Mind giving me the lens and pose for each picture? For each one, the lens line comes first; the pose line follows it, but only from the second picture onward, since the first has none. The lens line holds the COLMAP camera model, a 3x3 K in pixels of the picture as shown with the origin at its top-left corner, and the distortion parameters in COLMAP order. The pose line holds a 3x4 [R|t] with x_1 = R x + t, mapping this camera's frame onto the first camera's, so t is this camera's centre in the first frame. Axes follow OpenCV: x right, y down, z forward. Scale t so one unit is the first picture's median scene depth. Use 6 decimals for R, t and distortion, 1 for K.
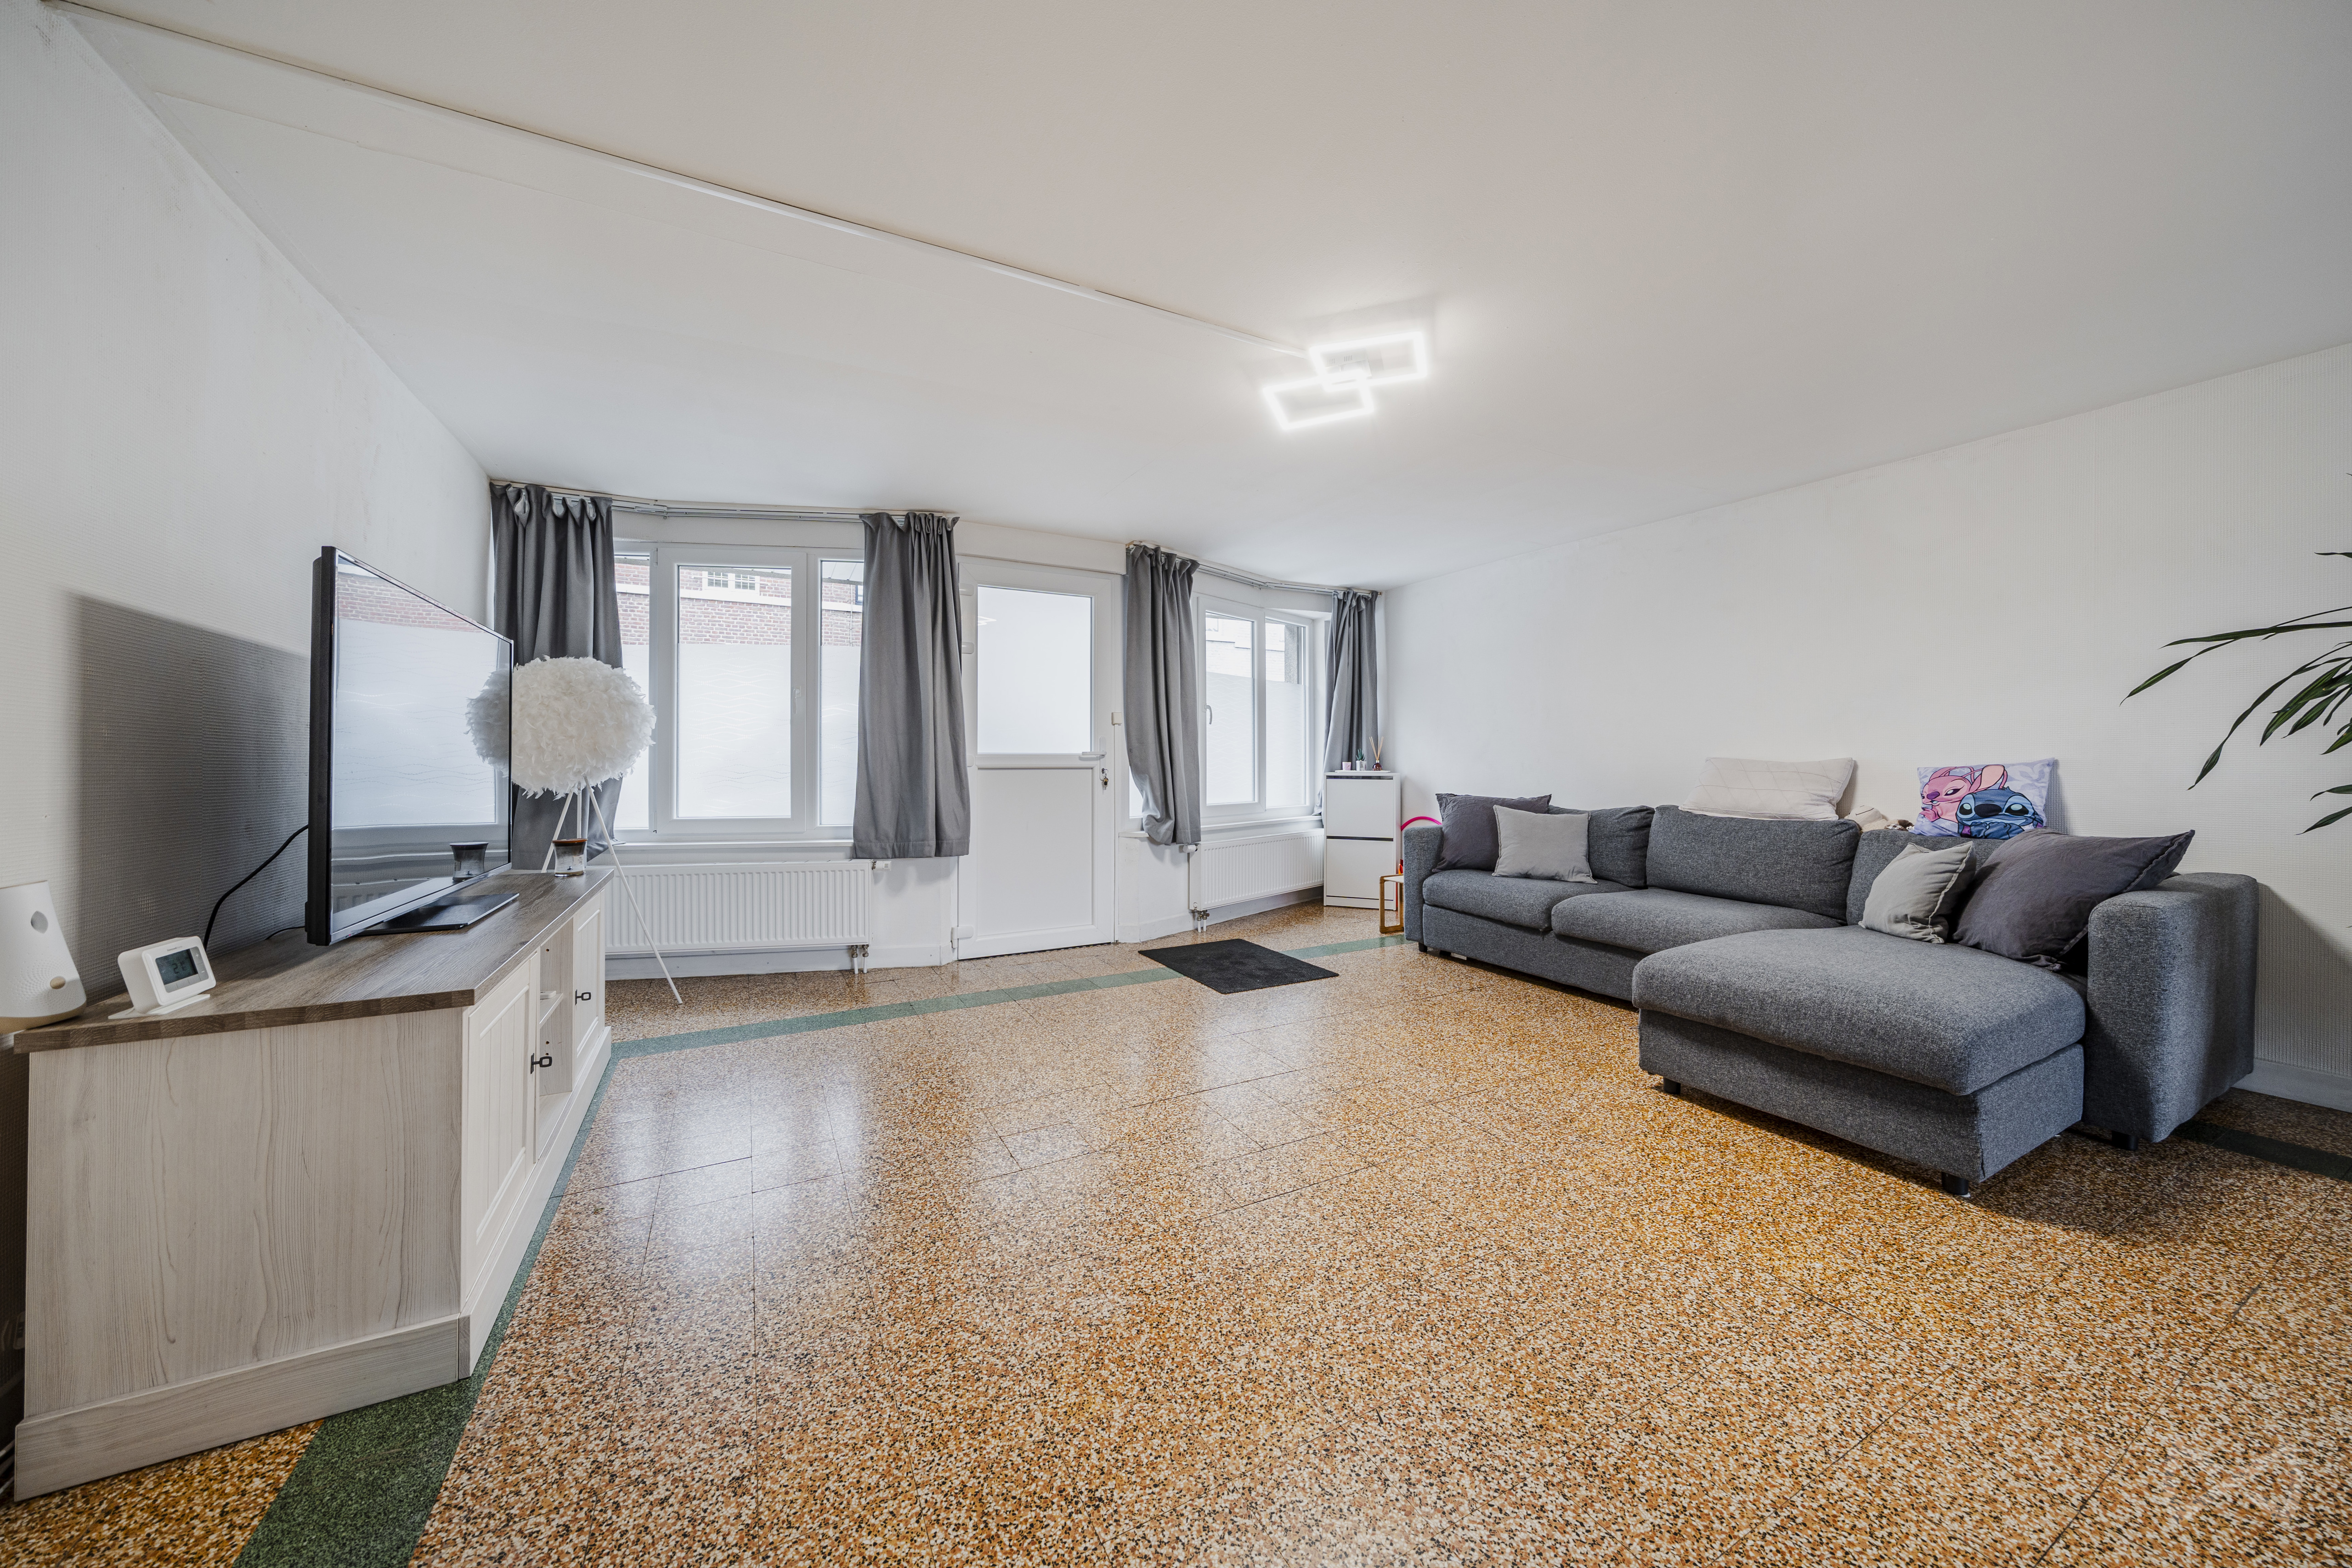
lens RADIAL K [[817.3, 0, 1176.1], [0, 817.3, 764.8], [0, 0, 1]] dist [0.001422, 0.000020]
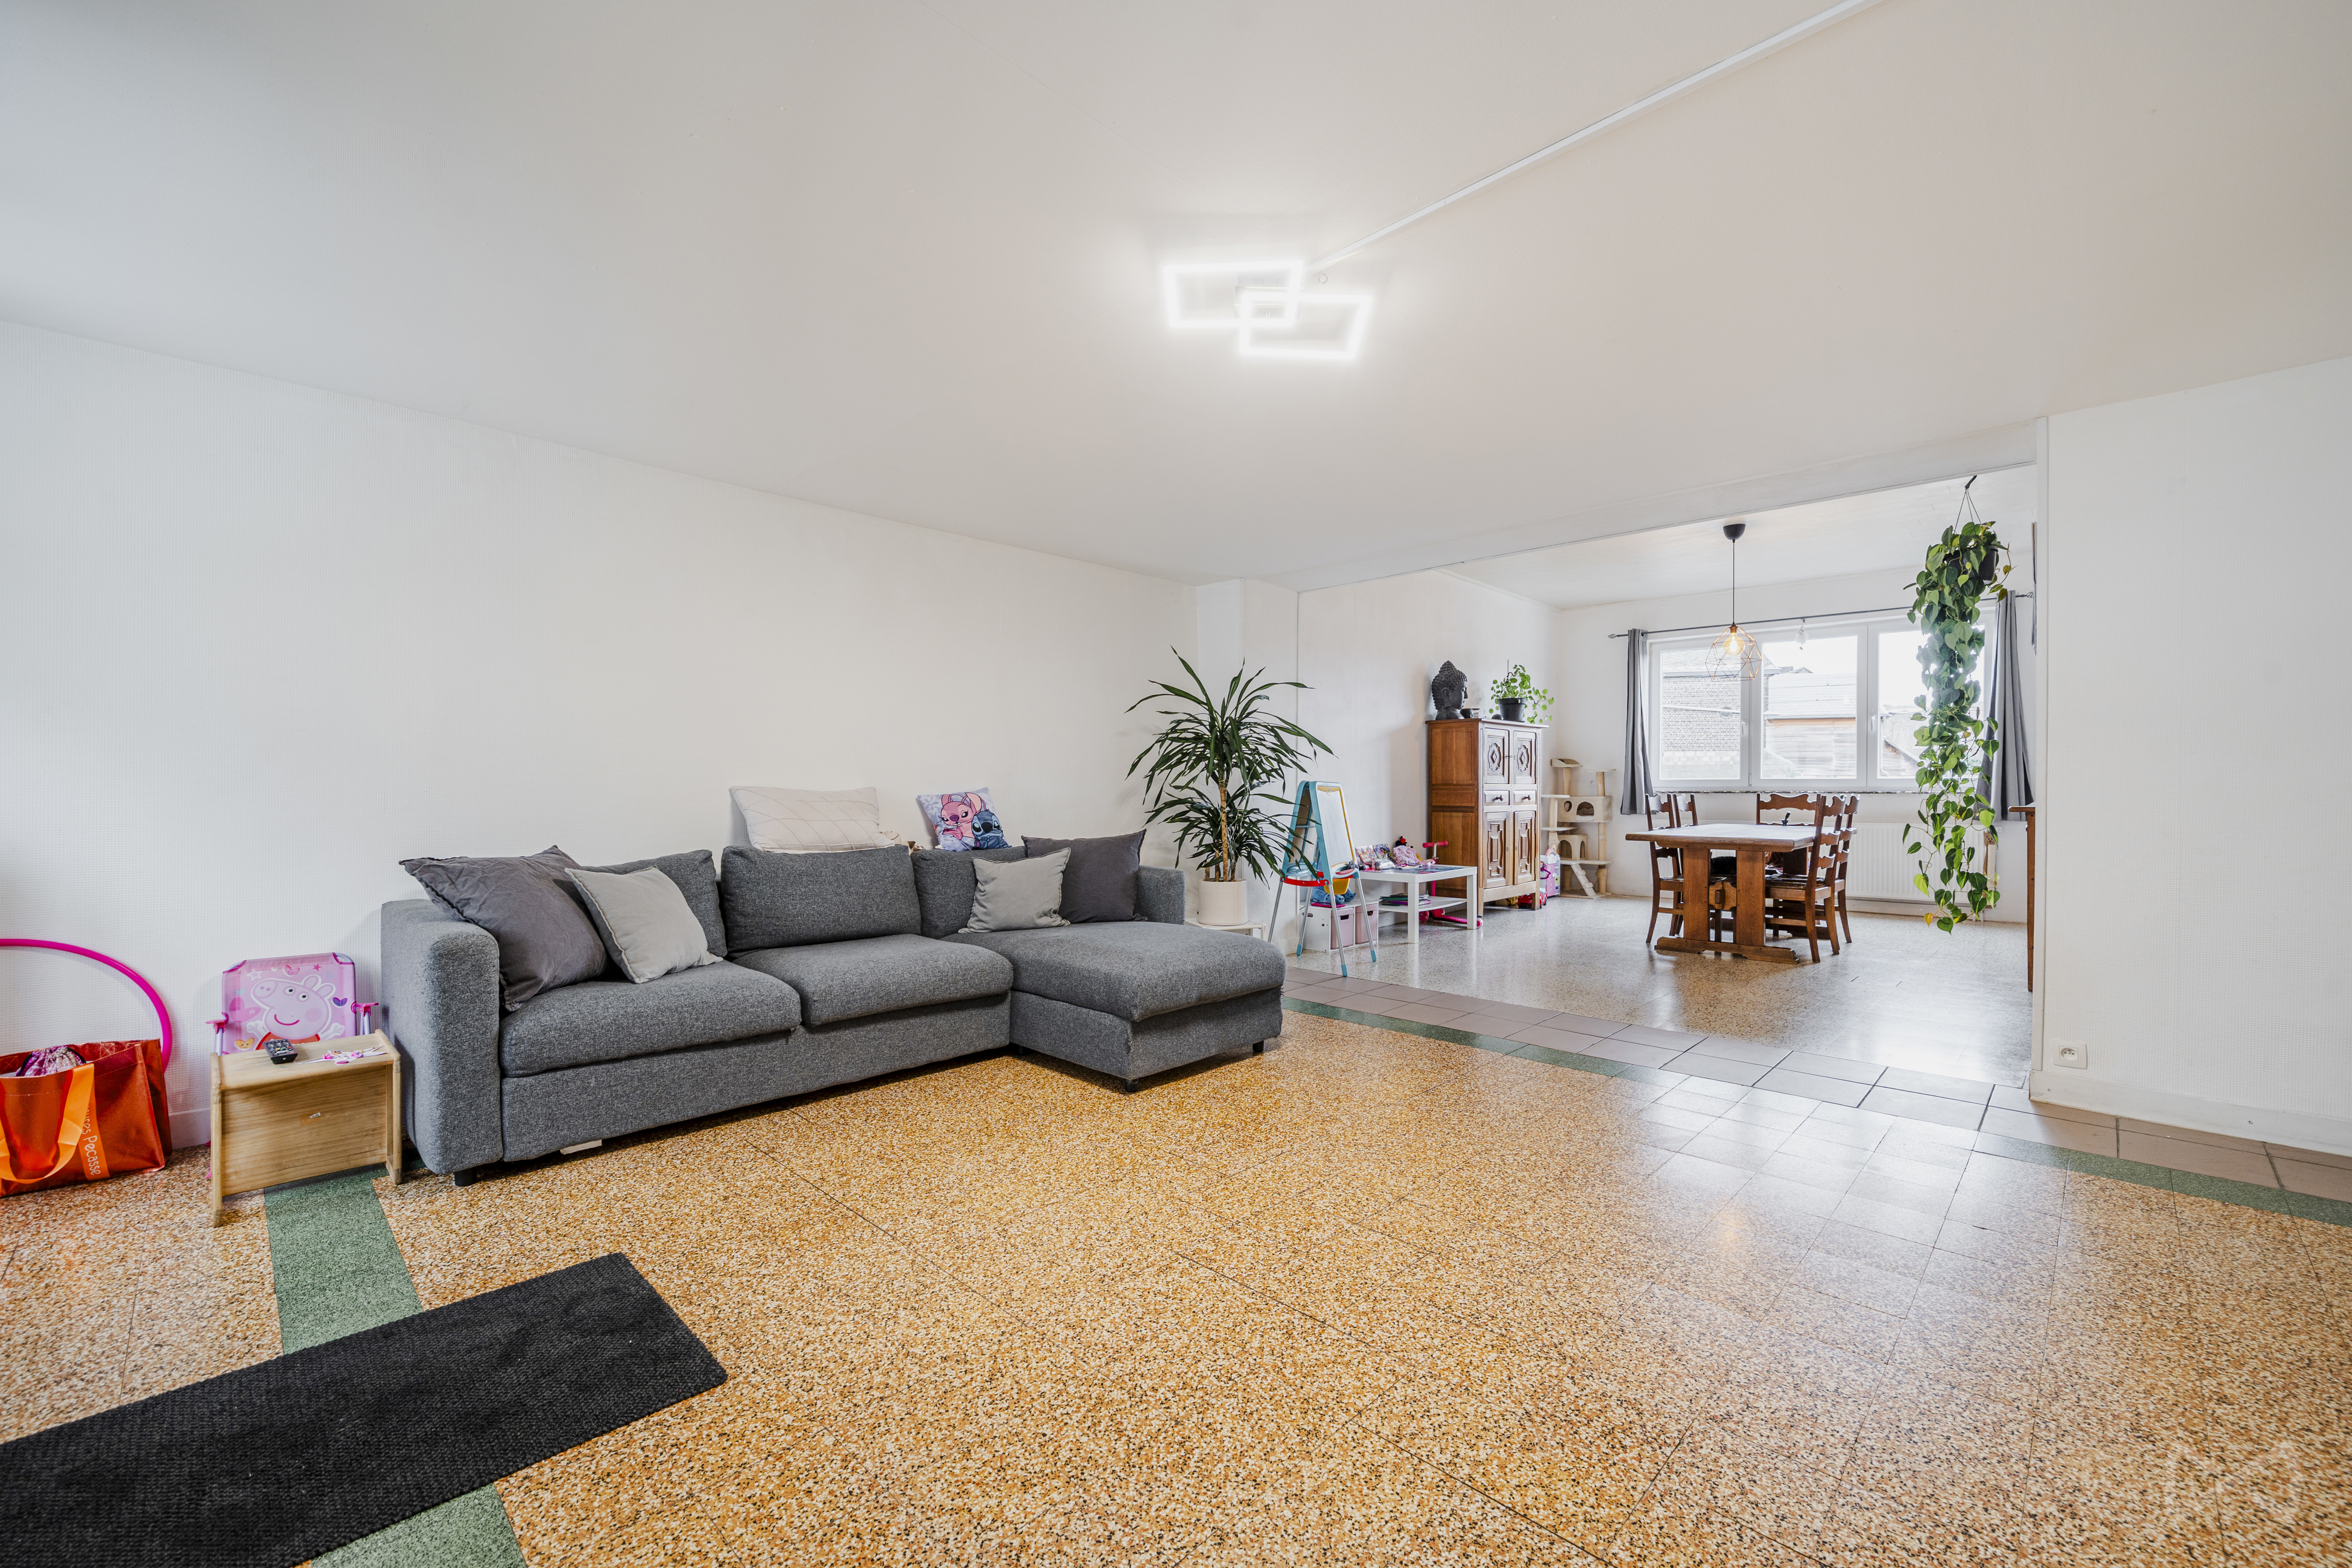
lens RADIAL K [[987.7, 0, 1176.0], [0, 987.7, 784.0], [0, 0, 1]] dist [0.000475, 0.000111]
pose [[-0.320334, 0.006740, 0.947281, -0.690444], [0.007253, 0.999963, -0.004662, -0.004136], [-0.947277, 0.005377, -0.320371, 1.411962]]
